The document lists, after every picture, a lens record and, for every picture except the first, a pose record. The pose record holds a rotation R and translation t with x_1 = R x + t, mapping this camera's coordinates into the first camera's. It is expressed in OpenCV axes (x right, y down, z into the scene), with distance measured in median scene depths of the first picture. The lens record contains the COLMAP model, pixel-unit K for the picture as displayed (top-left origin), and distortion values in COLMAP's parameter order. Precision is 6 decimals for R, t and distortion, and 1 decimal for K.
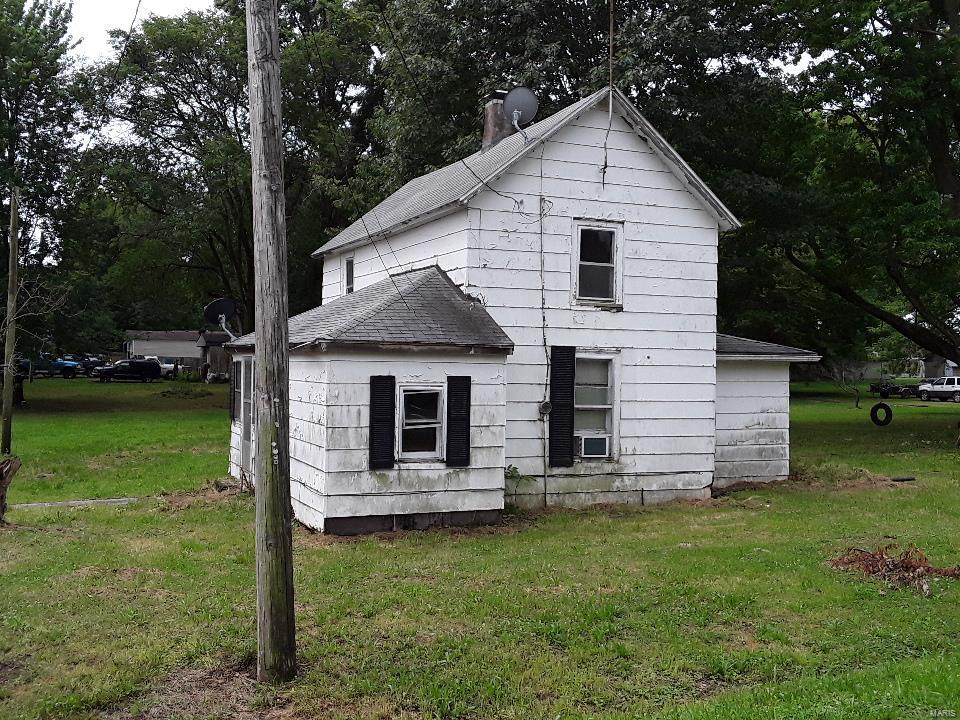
lens RADIAL K [[1037.7, 0, 480.0], [0, 1037.7, 360.0], [0, 0, 1]] dist [0.057377, -0.108964]
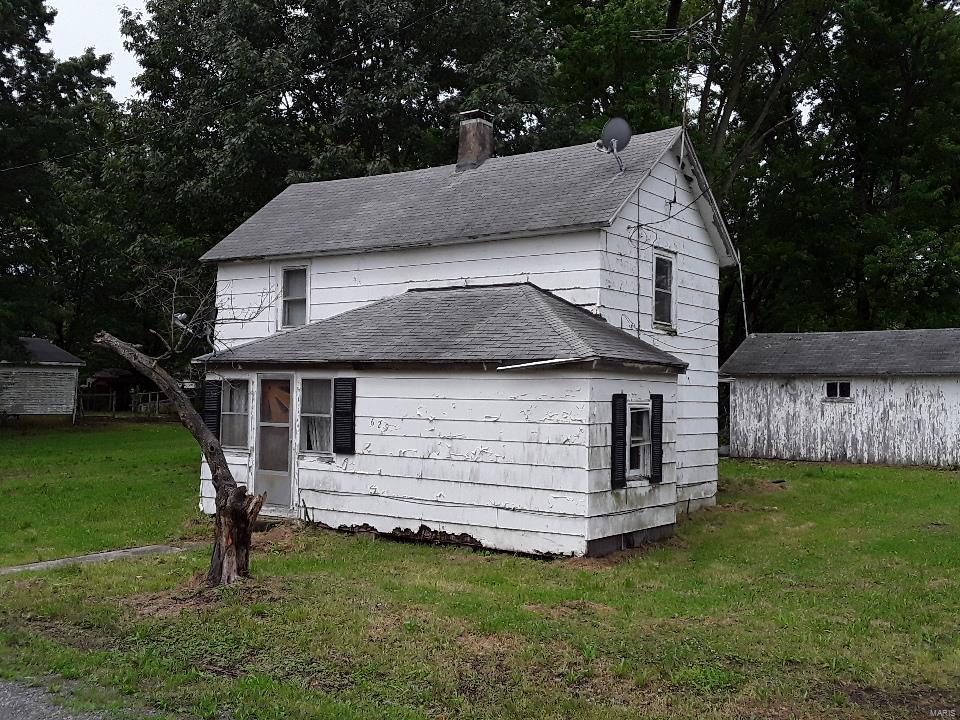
lens RADIAL K [[1037.7, 0, 480.0], [0, 1037.7, 360.0], [0, 0, 1]] dist [0.057377, -0.108964]
pose [[0.857995, 0.017616, 0.513355, -0.606531], [-0.005788, 0.999680, -0.024632, 0.006869], [-0.513625, 0.018163, 0.857823, 0.181414]]
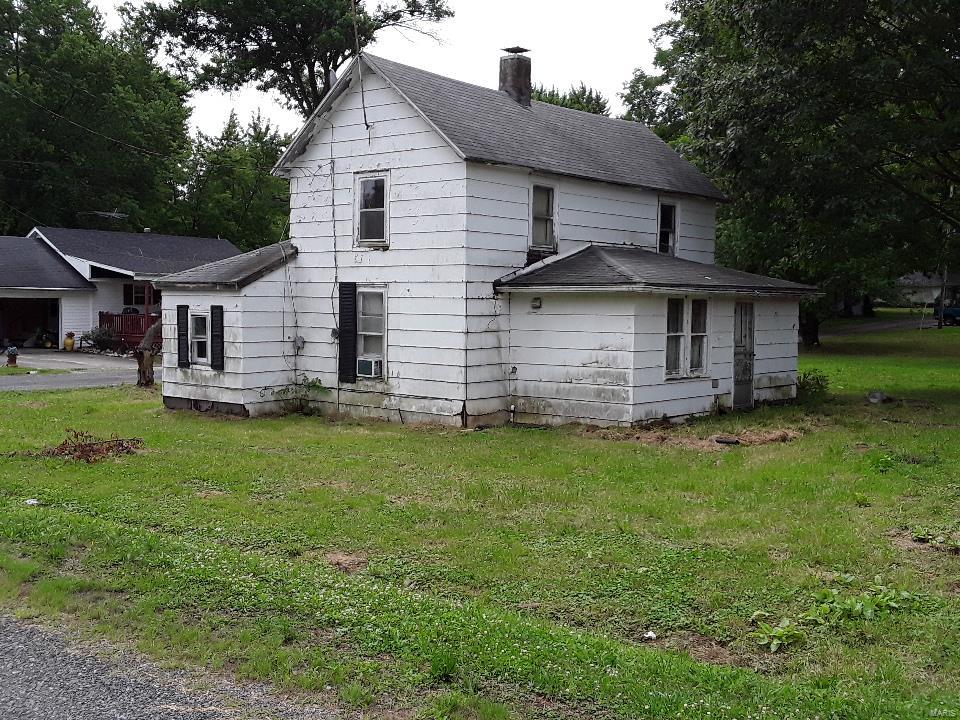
lens RADIAL K [[1037.7, 0, 480.0], [0, 1037.7, 360.0], [0, 0, 1]] dist [0.057377, -0.108964]
pose [[0.461352, 0.040973, -0.886270, 1.210641], [-0.000266, 0.998939, 0.046044, 0.021075], [0.887217, -0.021006, 0.460874, 0.579138]]
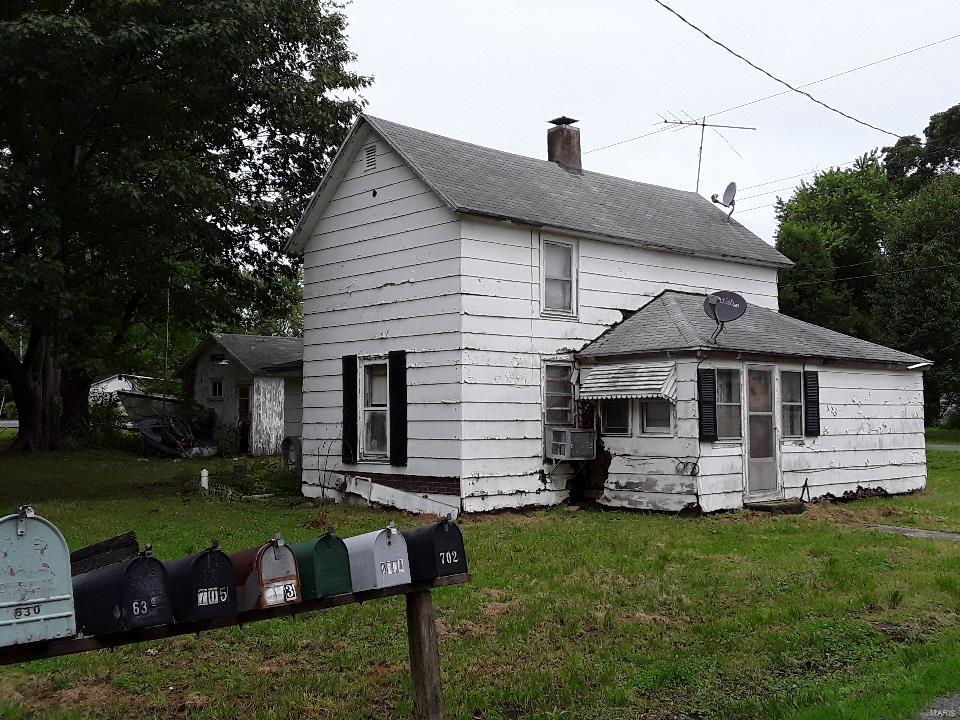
lens RADIAL K [[1037.7, 0, 480.0], [0, 1037.7, 360.0], [0, 0, 1]] dist [0.057377, -0.108964]
pose [[-0.317083, 0.039382, 0.947580, -1.172355], [-0.003596, 0.999080, -0.042726, 0.037968], [-0.948391, -0.016955, -0.316650, 1.767837]]
